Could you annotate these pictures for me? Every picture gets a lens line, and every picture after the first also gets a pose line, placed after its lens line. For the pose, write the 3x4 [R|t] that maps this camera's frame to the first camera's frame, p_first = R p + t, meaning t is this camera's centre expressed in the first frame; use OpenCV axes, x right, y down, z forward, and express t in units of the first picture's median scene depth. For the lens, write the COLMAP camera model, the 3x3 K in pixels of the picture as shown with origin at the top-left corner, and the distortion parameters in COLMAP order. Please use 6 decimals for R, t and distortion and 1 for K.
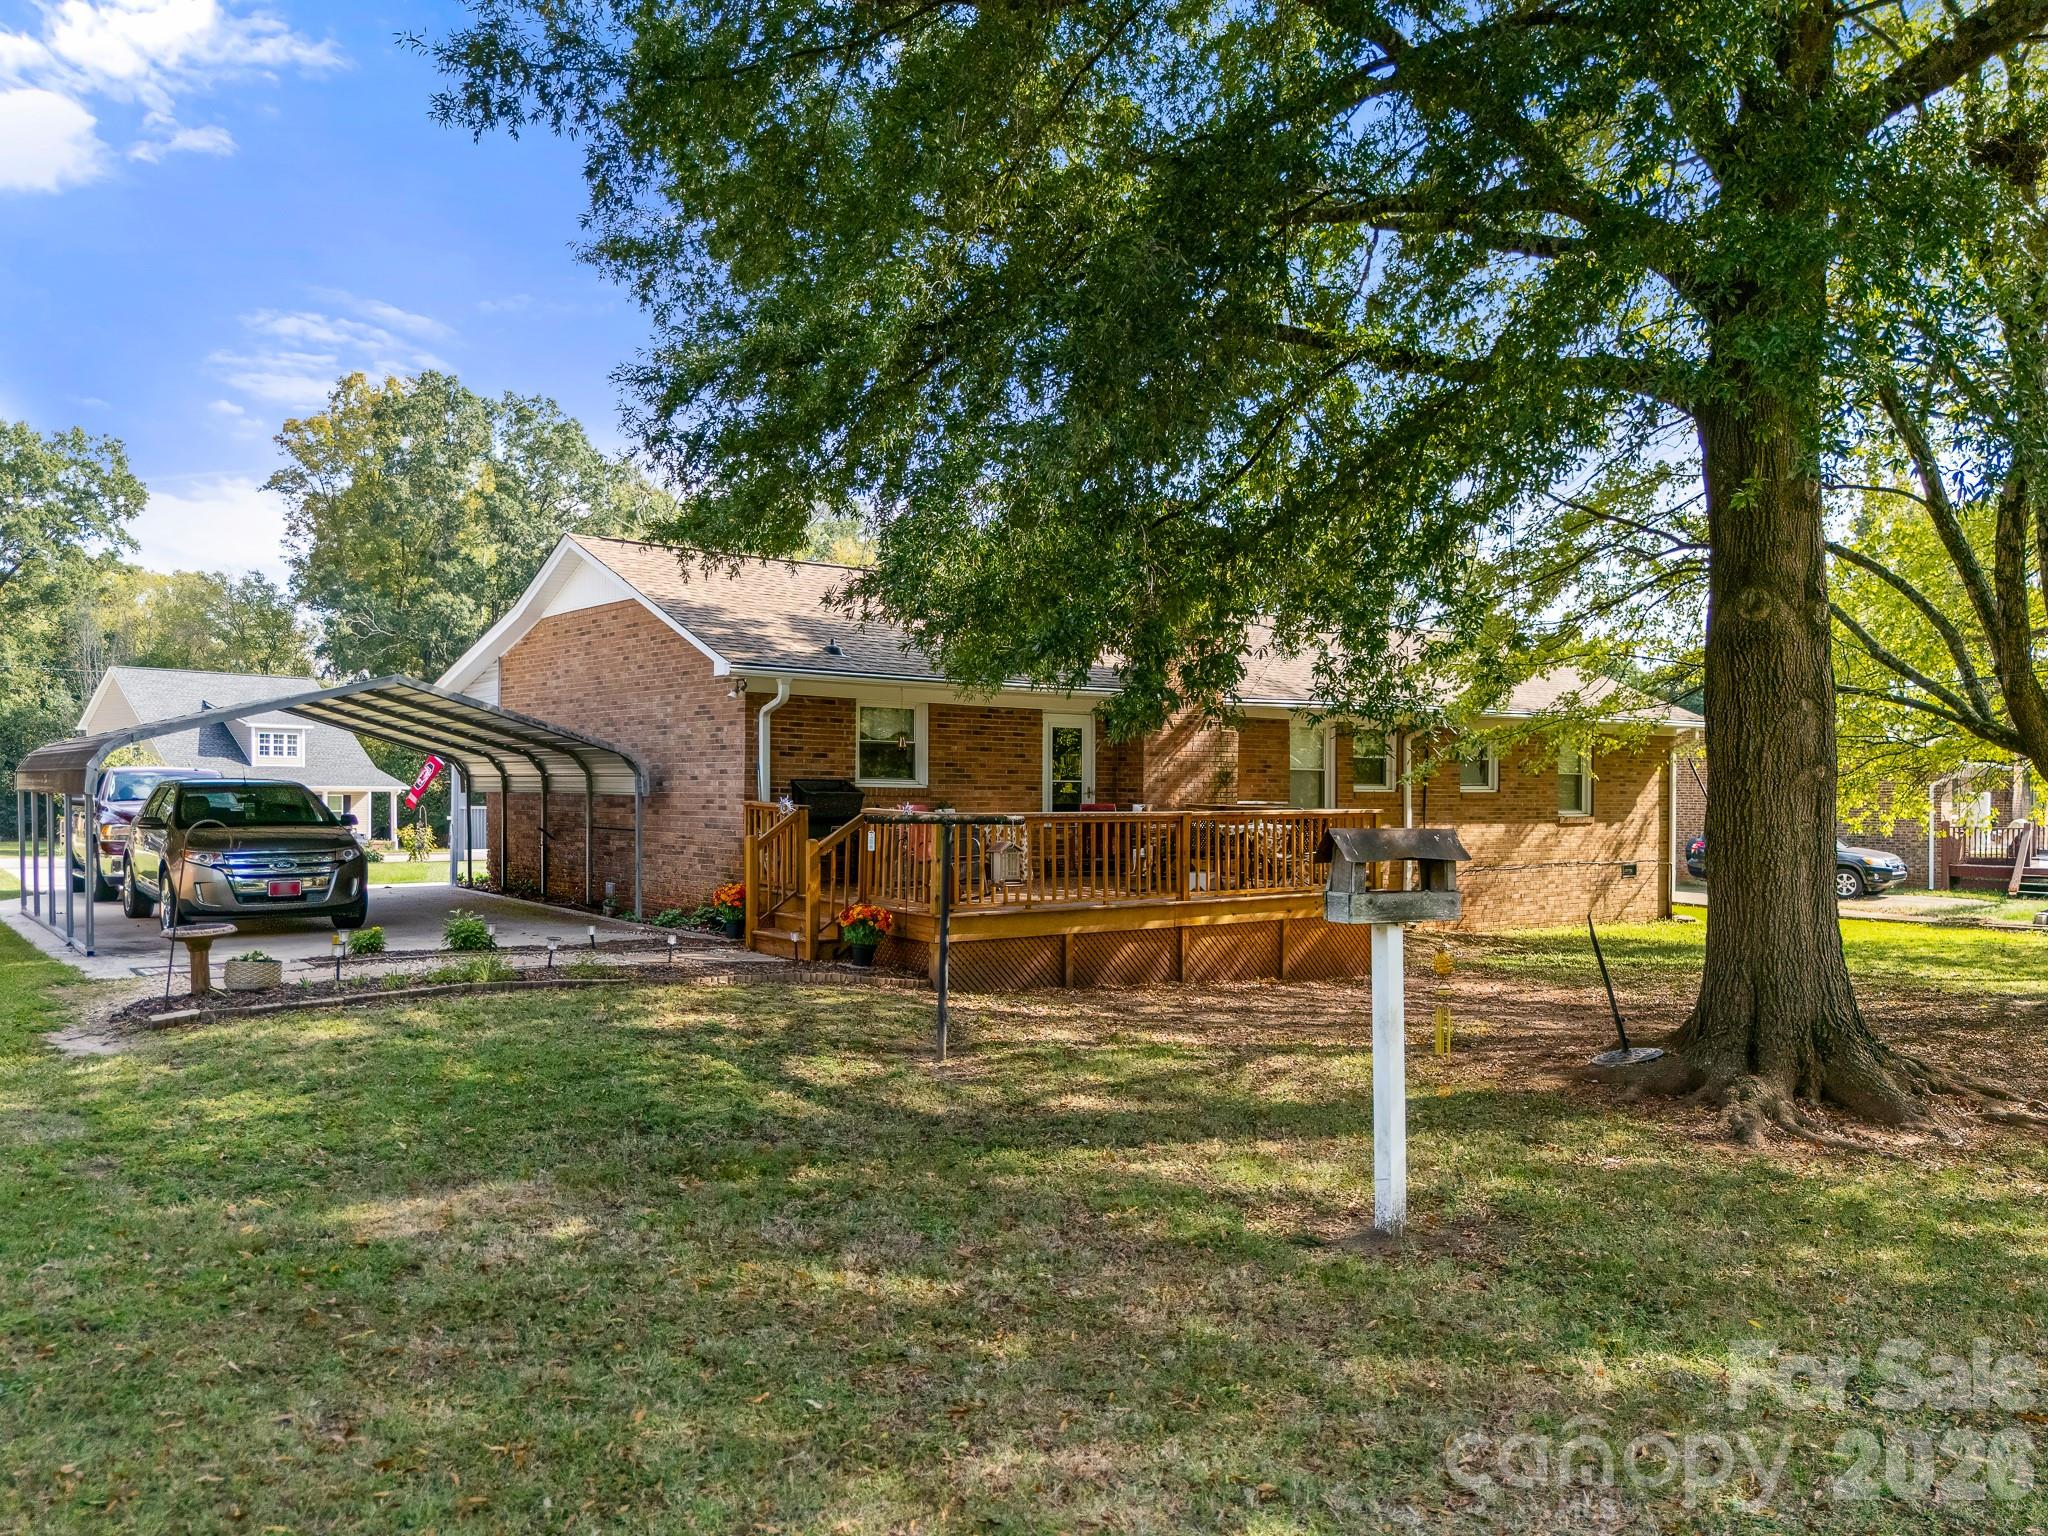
lens RADIAL K [[1586.4, 0, 1030.8], [0, 1586.4, 781.1], [0, 0, 1]] dist [0.010563, 0.007503]
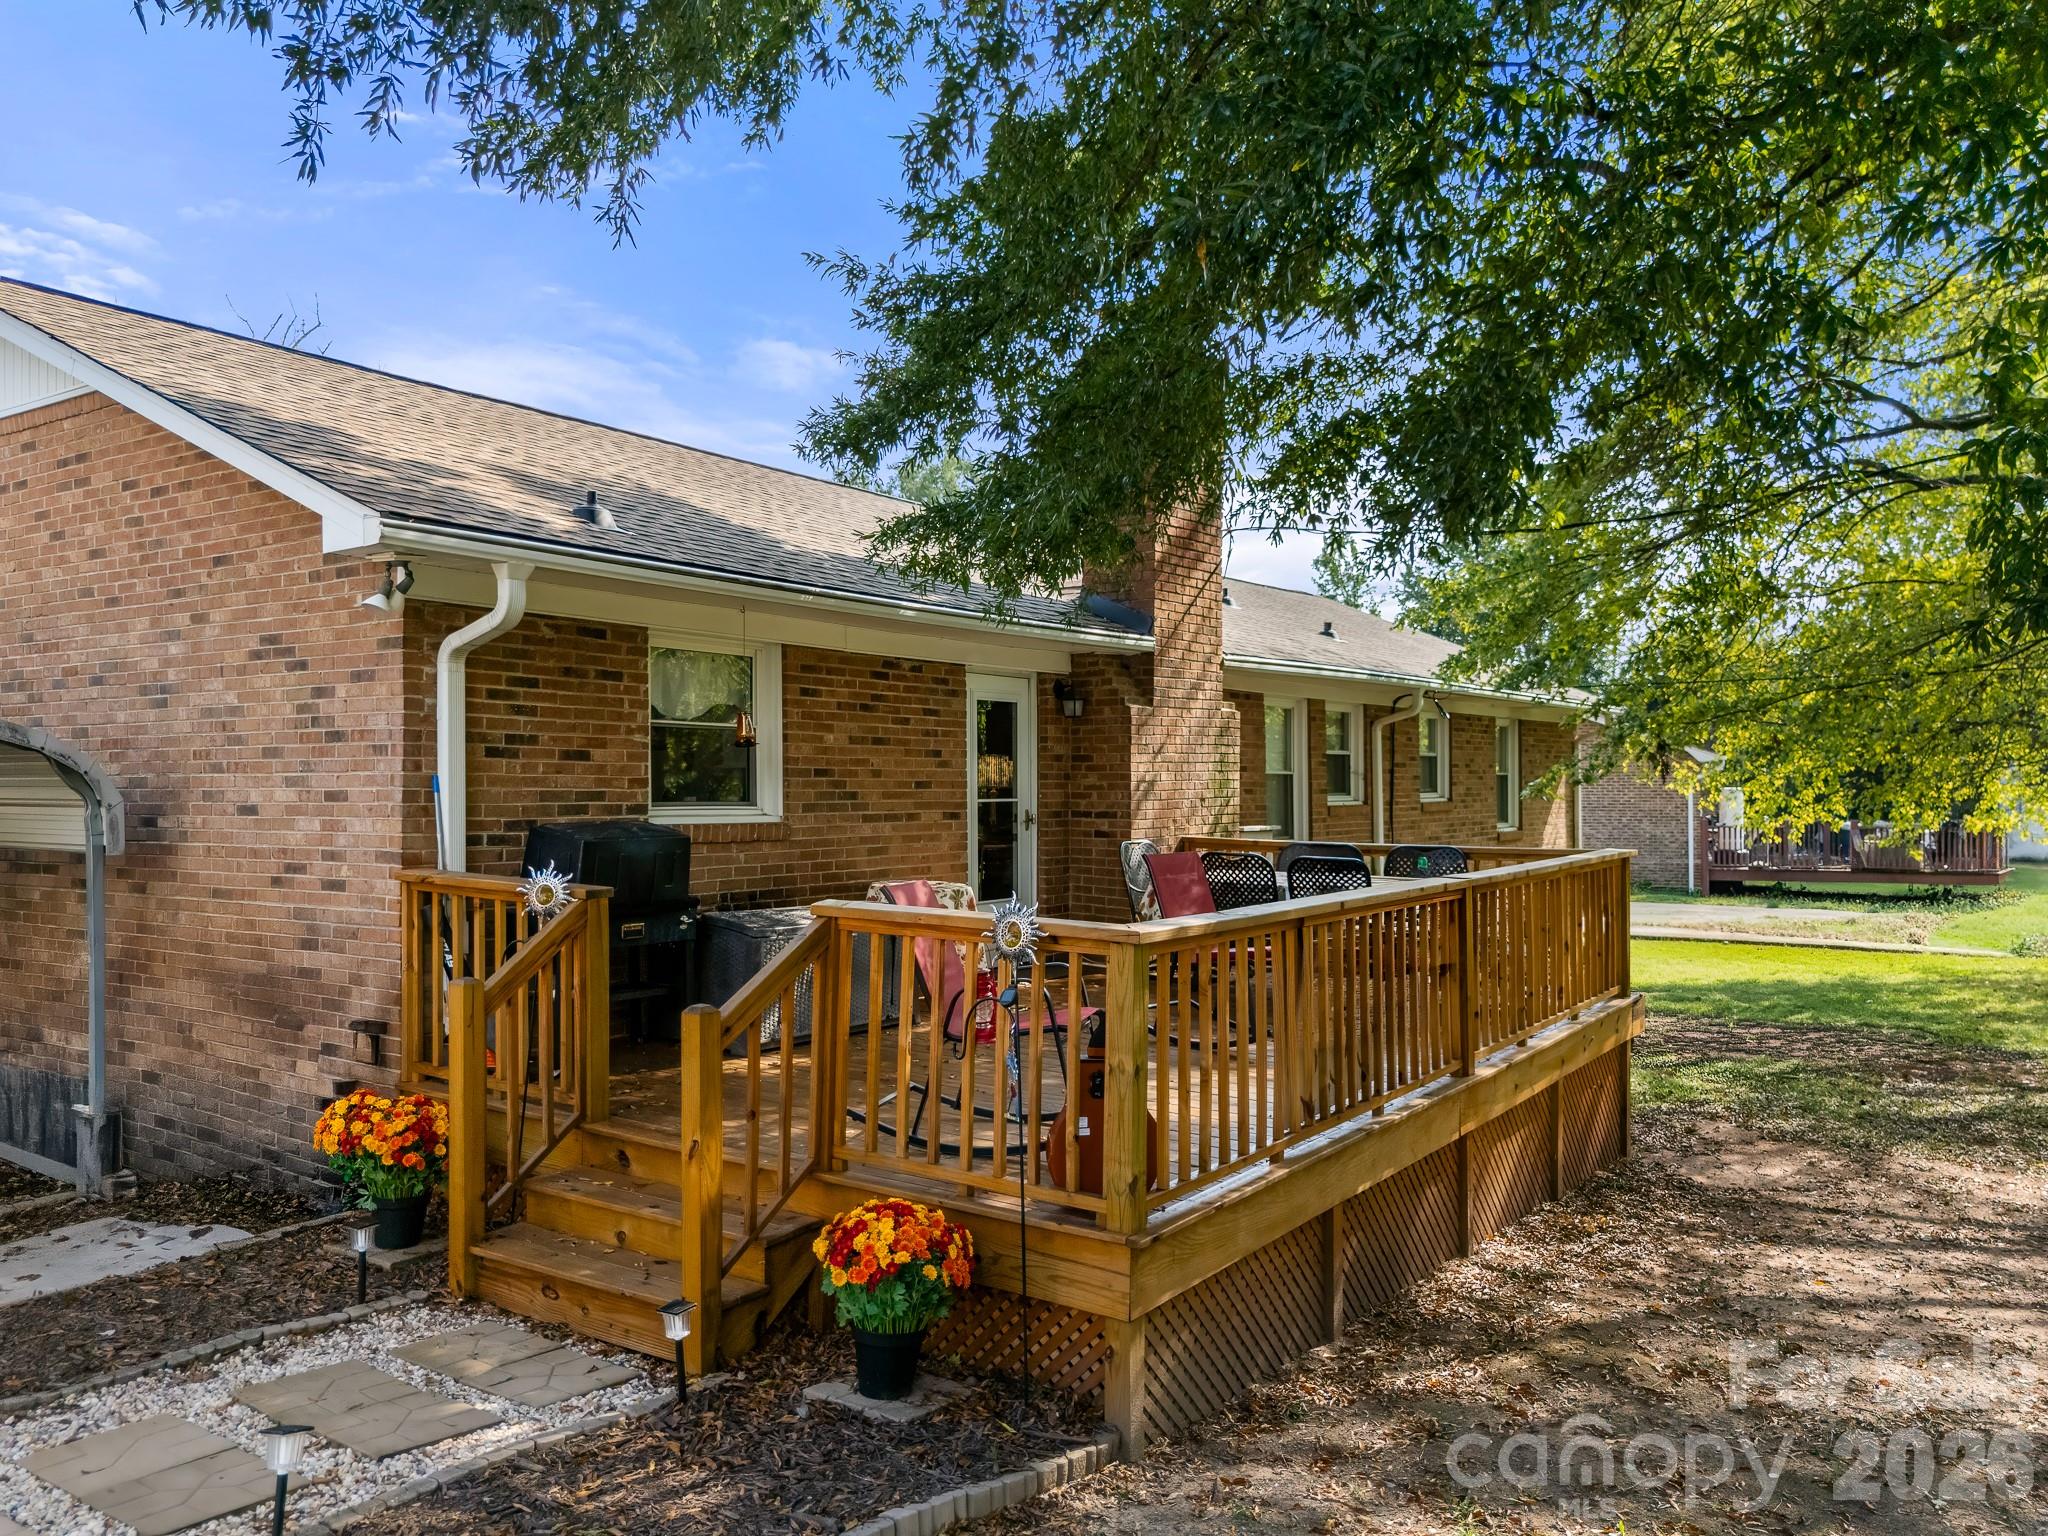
lens RADIAL K [[1586.4, 0, 1011.2], [0, 1586.4, 758.2], [0, 0, 1]] dist [0.010563, 0.007503]
pose [[0.955861, -0.003953, 0.293793, -0.146898], [0.006771, 0.999940, -0.008573, -0.010988], [-0.293741, 0.010184, 0.955831, 0.555367]]
